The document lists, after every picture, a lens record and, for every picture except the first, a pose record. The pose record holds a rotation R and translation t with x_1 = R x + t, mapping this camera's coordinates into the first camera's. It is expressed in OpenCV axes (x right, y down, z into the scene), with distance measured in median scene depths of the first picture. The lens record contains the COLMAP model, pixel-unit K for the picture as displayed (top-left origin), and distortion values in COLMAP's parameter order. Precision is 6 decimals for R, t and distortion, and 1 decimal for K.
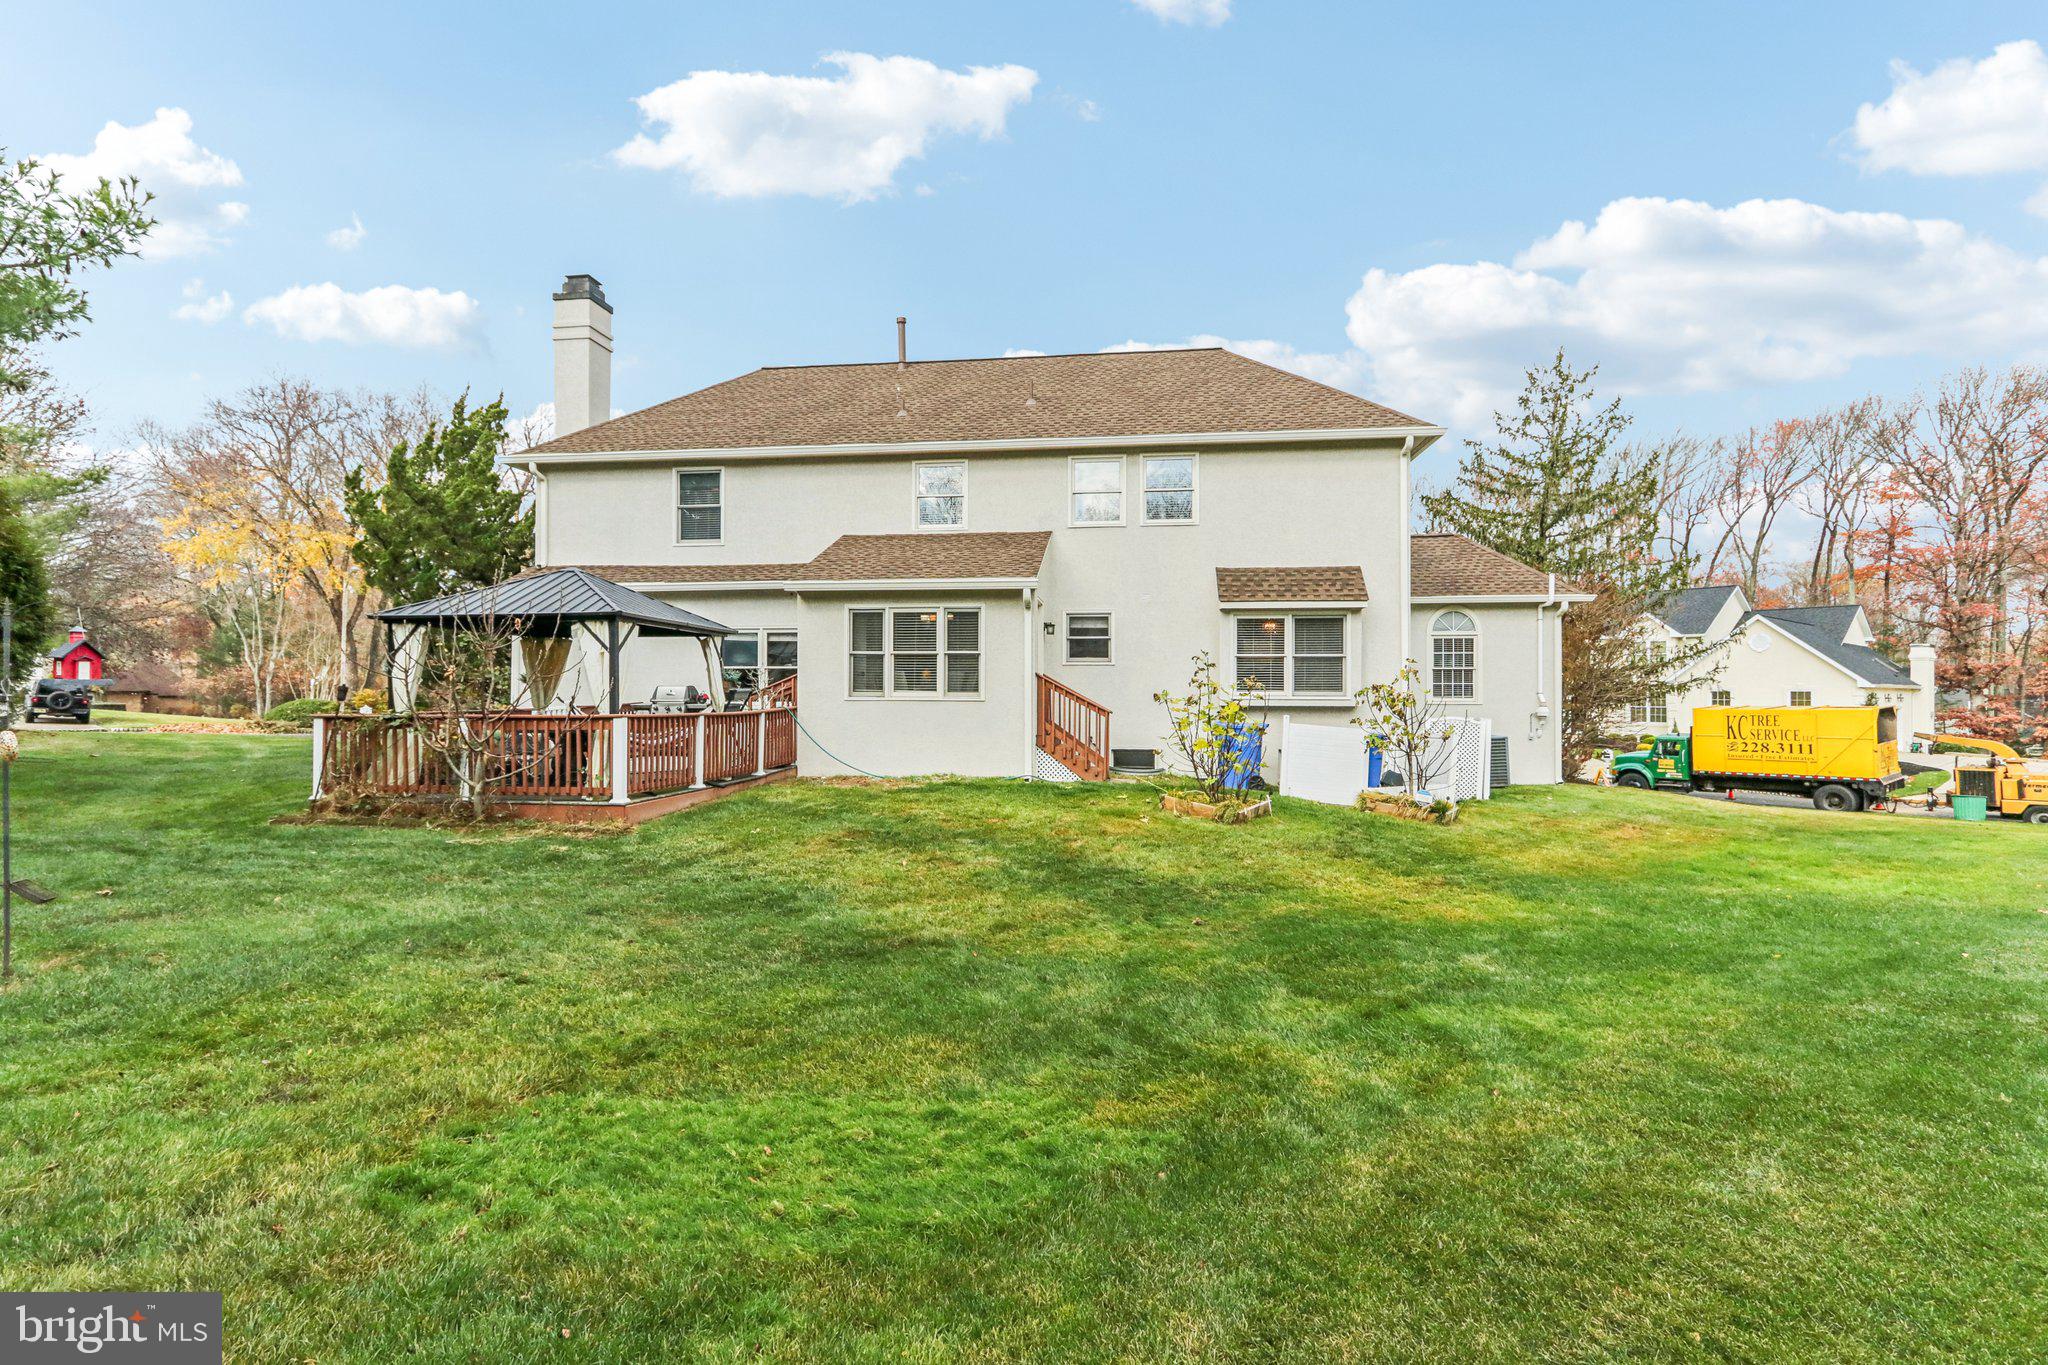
lens RADIAL K [[942.3, 0, 1011.0], [0, 942.3, 685.5], [0, 0, 1]] dist [-0.004793, 0.000725]
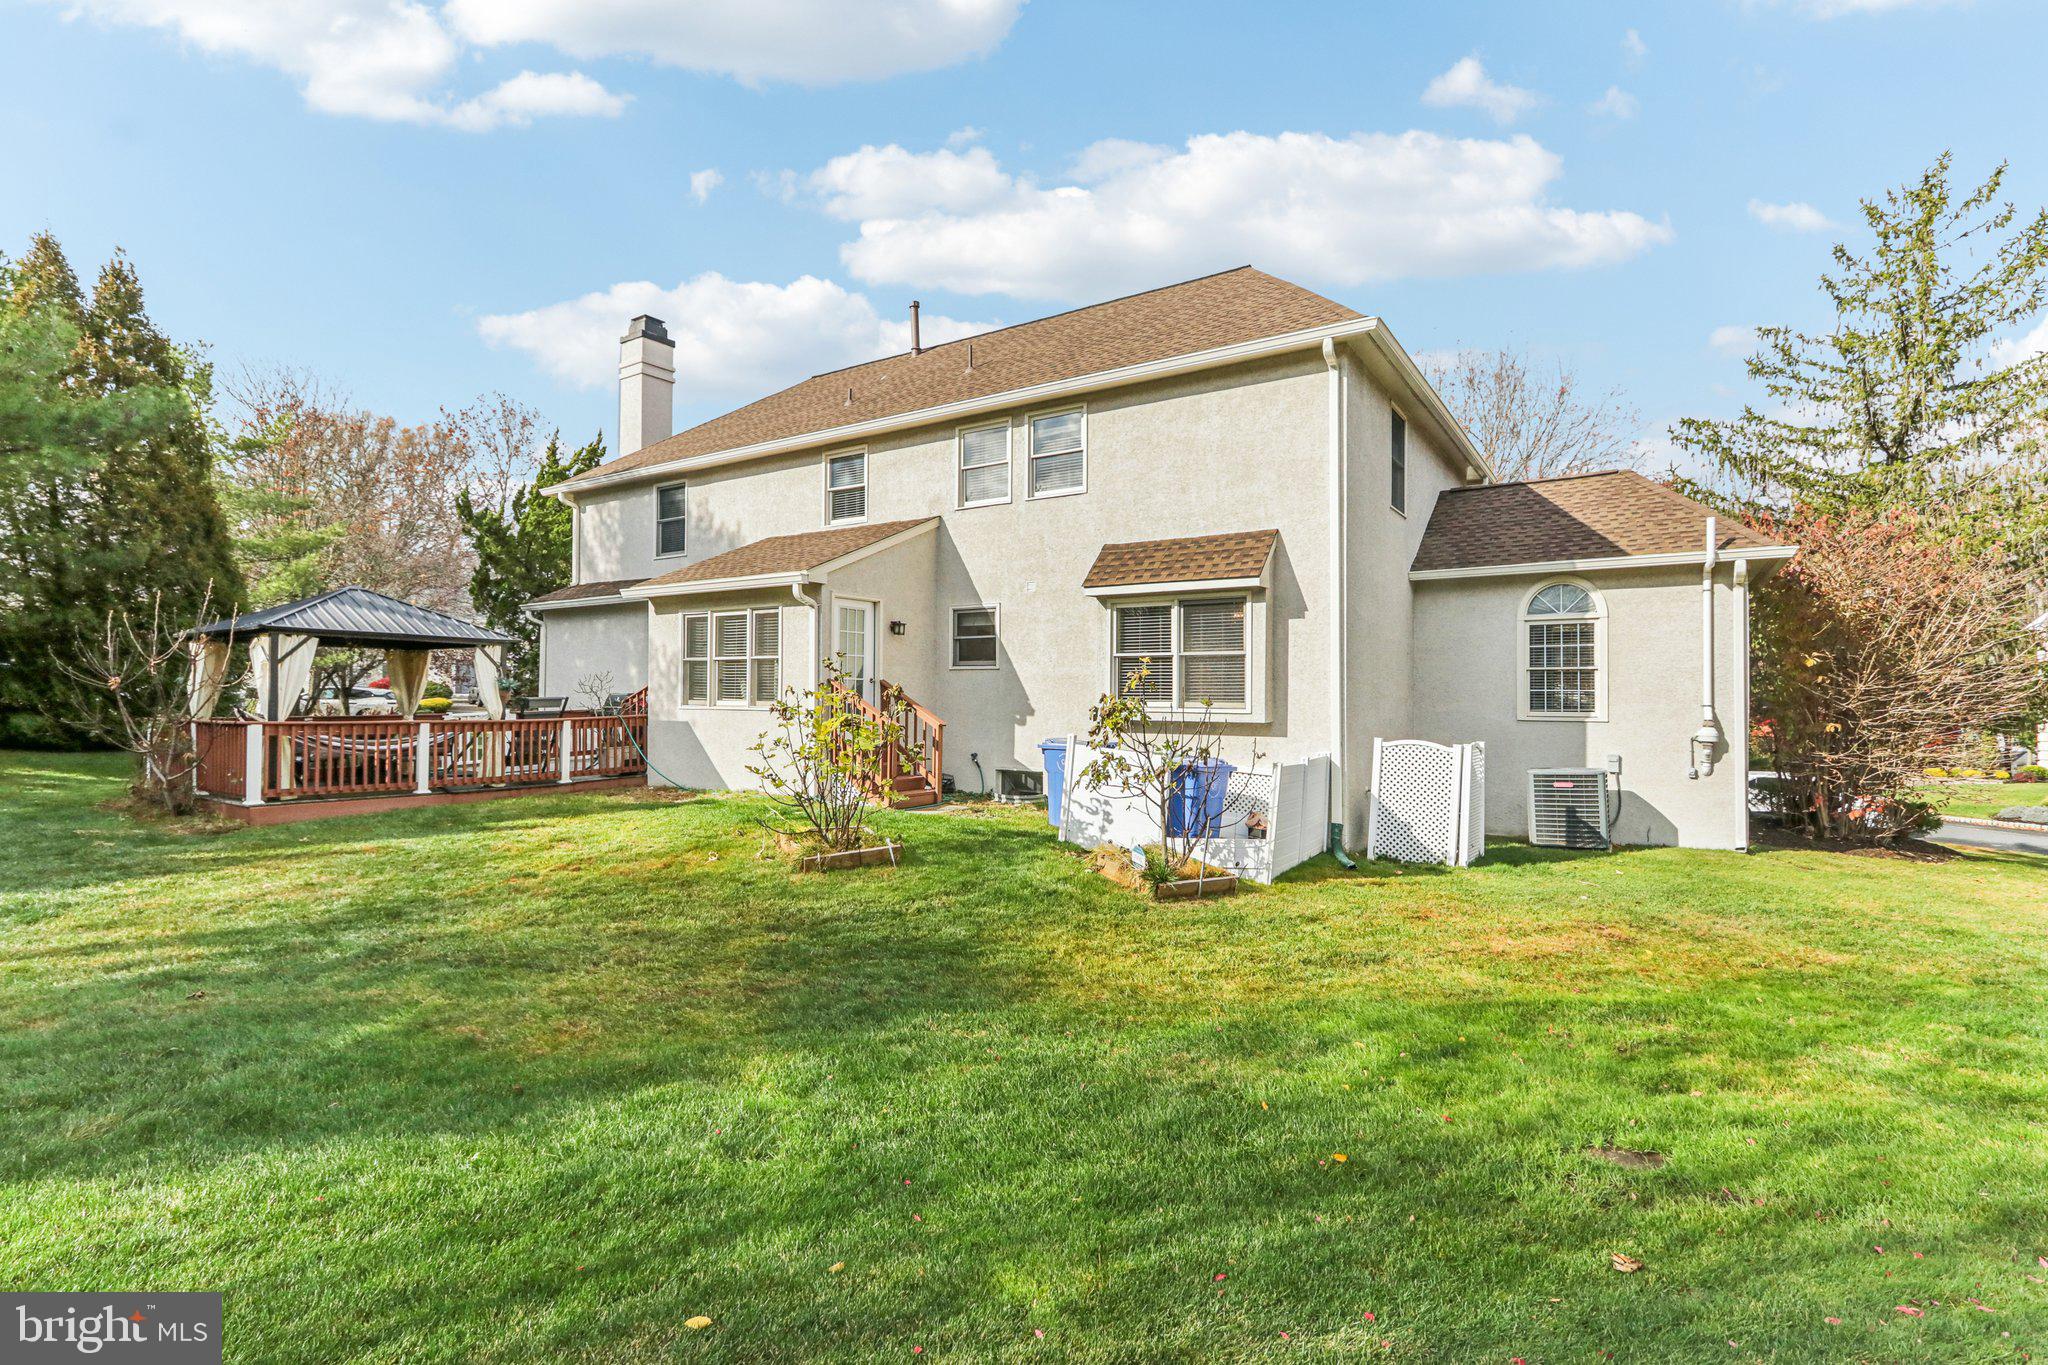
lens RADIAL K [[942.3, 0, 1024.1], [0, 942.3, 679.8], [0, 0, 1]] dist [-0.004793, 0.000725]
pose [[0.892475, -0.002765, -0.451087, 0.522425], [-0.000569, 0.999974, -0.007254, -0.005863], [0.451096, 0.006730, 0.892450, 0.265819]]
